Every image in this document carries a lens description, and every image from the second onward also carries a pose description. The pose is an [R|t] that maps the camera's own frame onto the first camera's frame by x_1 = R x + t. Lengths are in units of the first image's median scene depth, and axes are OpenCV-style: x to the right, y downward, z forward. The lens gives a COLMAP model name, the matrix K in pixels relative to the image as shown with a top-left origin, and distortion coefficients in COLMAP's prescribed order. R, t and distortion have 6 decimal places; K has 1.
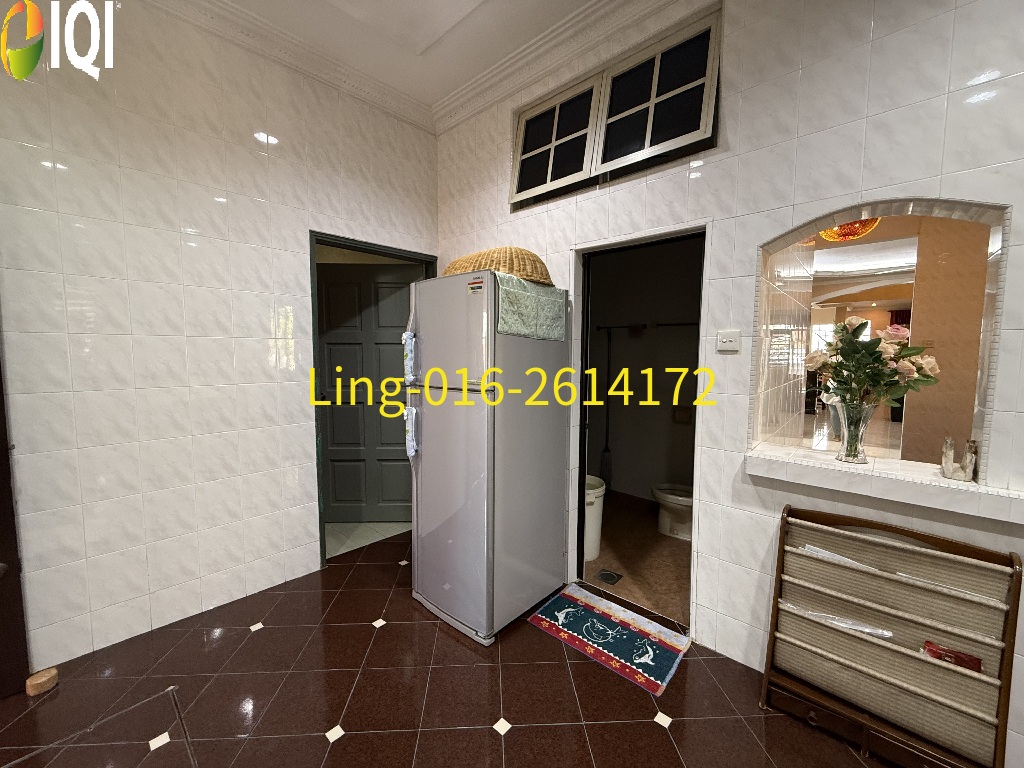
lens RADIAL K [[409.7, 0, 507.6], [0, 409.7, 383.9], [0, 0, 1]] dist [0.002389, 0.000589]
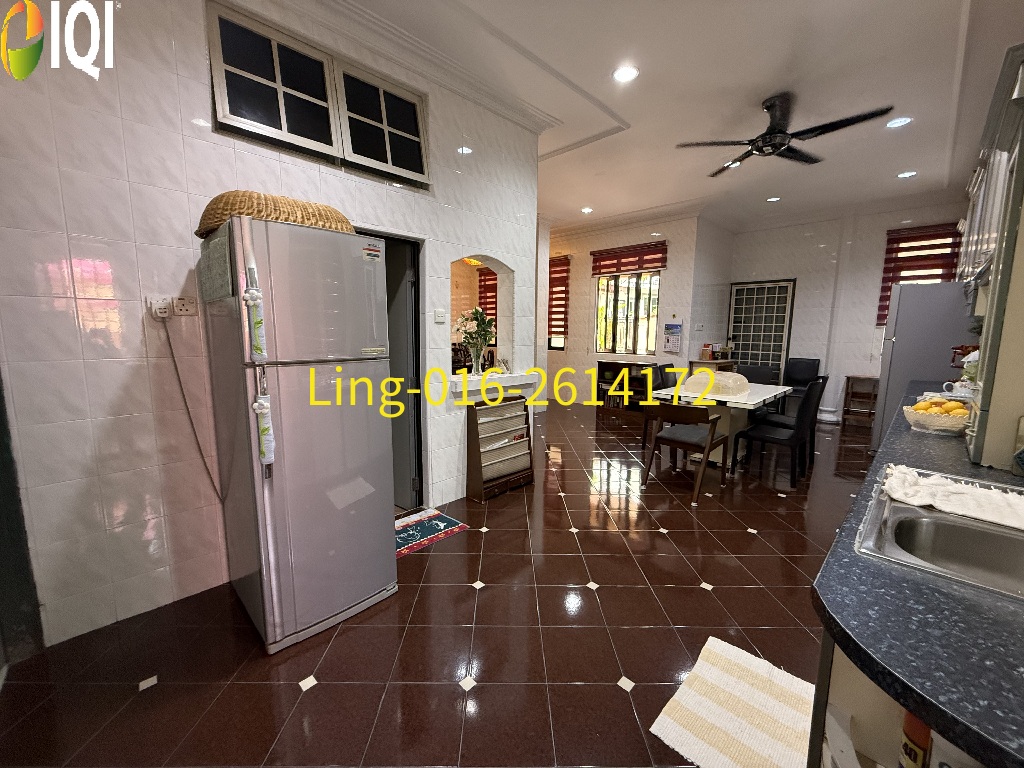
lens RADIAL K [[409.7, 0, 508.0], [0, 409.7, 384.4], [0, 0, 1]] dist [0.002389, 0.000589]
pose [[0.045285, -0.135896, 0.989688, -1.011980], [0.068265, 0.988809, 0.132652, -0.030888], [-0.996639, 0.061554, 0.054055, 0.590390]]
